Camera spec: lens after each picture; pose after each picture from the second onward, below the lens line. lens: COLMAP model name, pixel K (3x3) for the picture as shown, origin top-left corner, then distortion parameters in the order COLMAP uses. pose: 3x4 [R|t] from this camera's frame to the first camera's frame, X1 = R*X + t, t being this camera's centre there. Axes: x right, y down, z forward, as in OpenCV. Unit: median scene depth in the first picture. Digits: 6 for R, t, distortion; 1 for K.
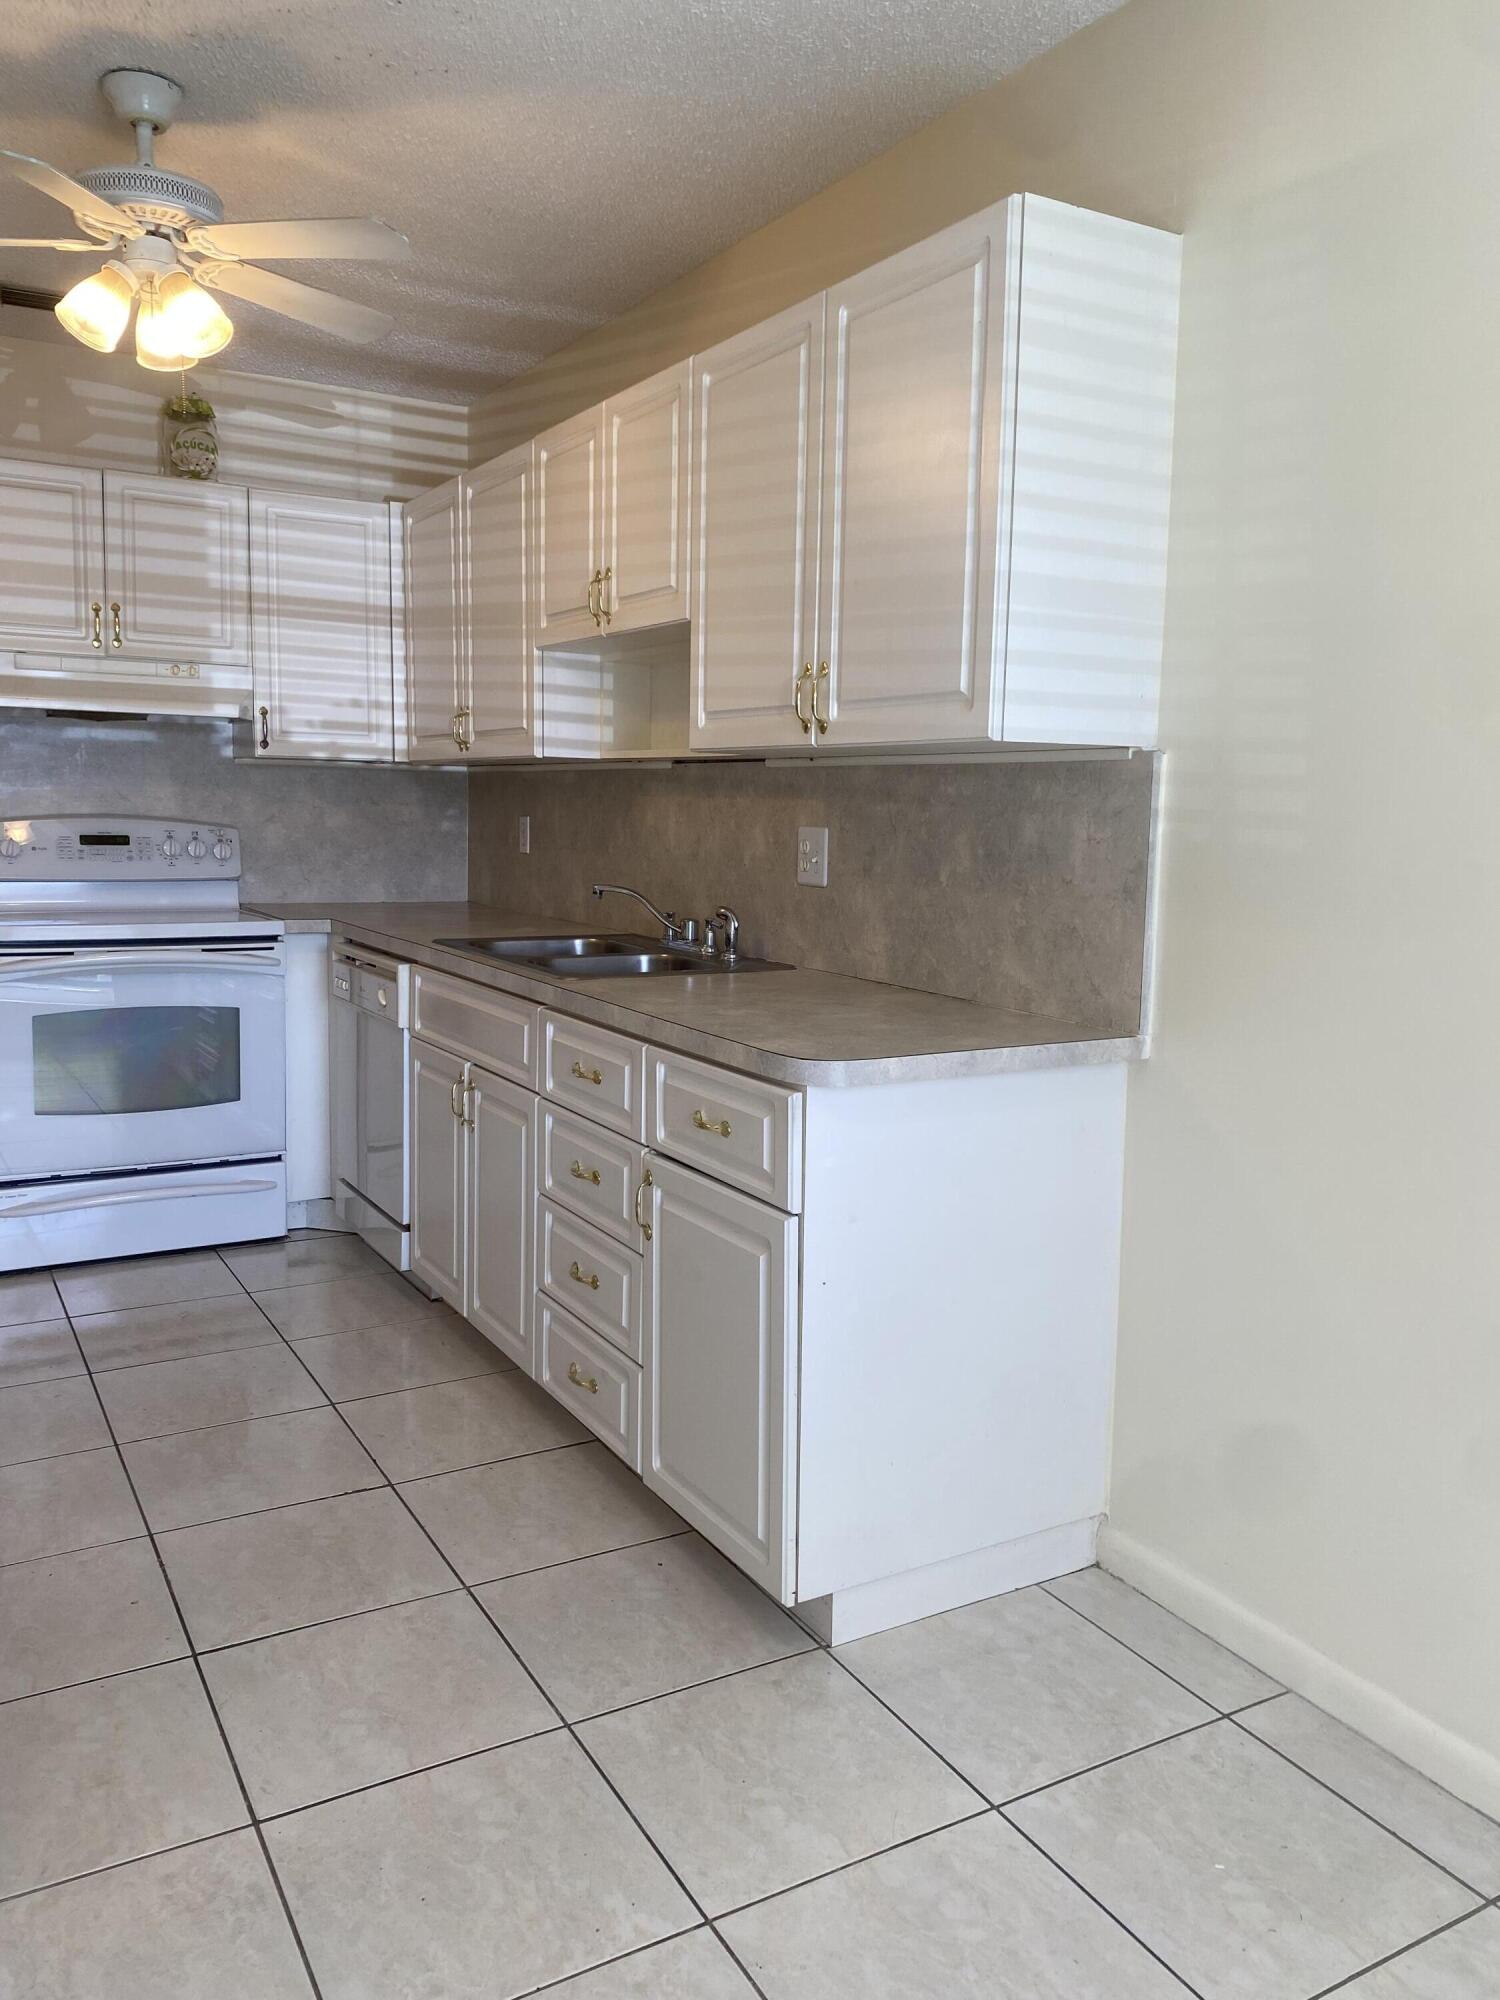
lens RADIAL K [[1539.3, 0, 779.9], [0, 1539.3, 1001.8], [0, 0, 1]] dist [0.040486, -0.038592]
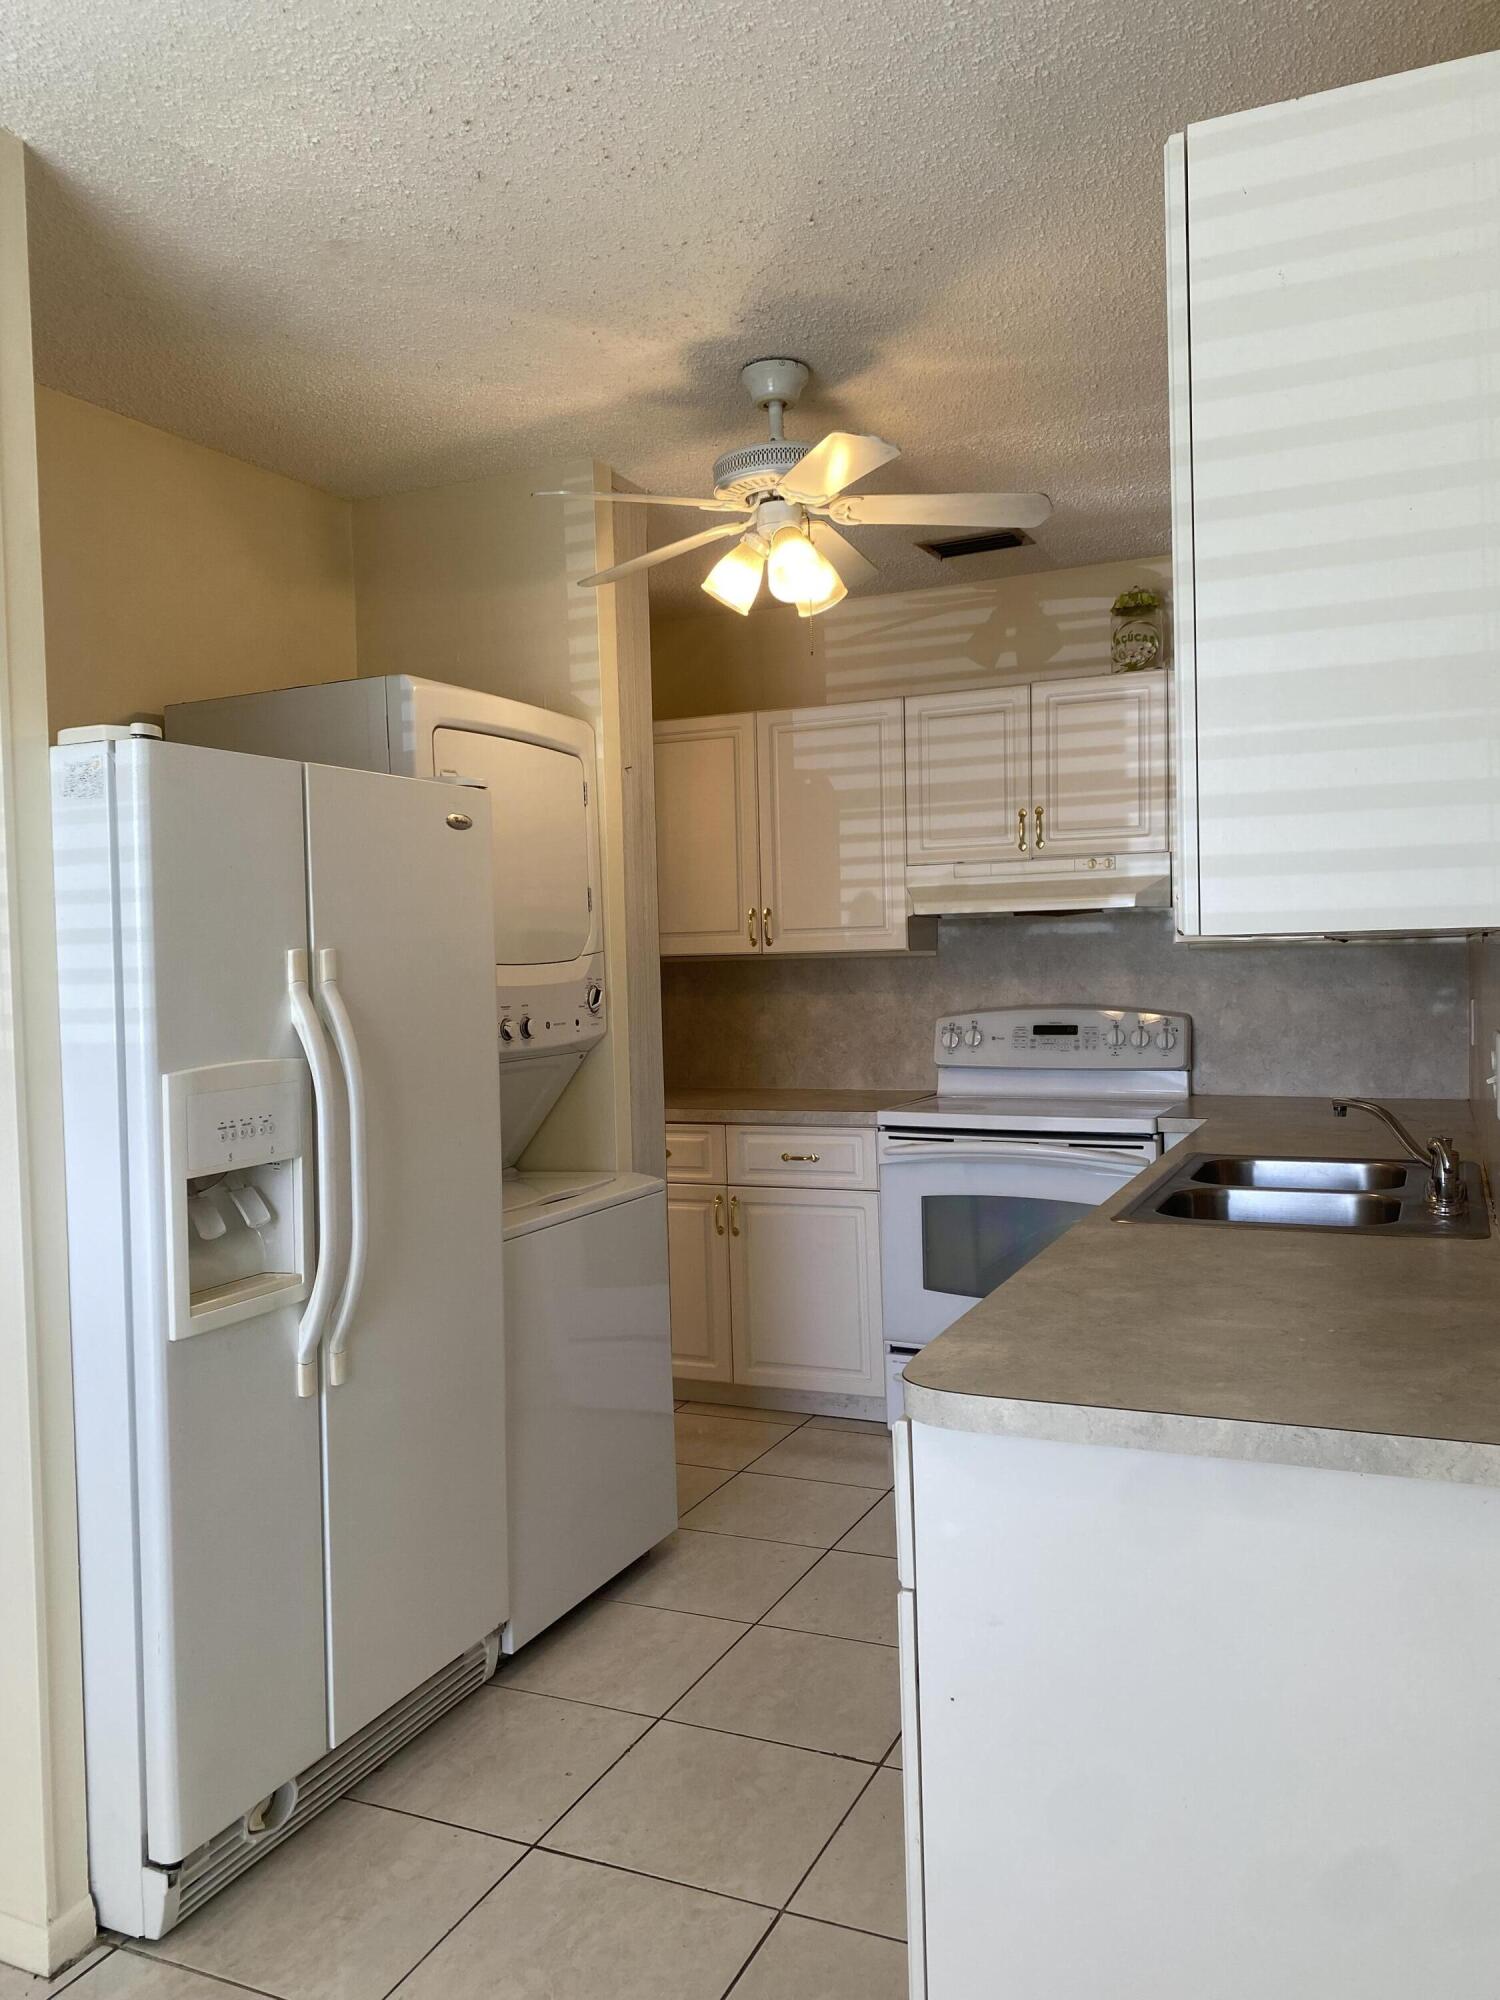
lens RADIAL K [[1536.6, 0, 747.5], [0, 1536.6, 1008.8], [0, 0, 1]] dist [0.065828, -0.087753]
pose [[0.572084, -0.008166, -0.820154, 0.352082], [-0.067997, 0.996036, -0.057347, -0.055182], [0.817371, 0.088576, 0.569261, 0.296380]]
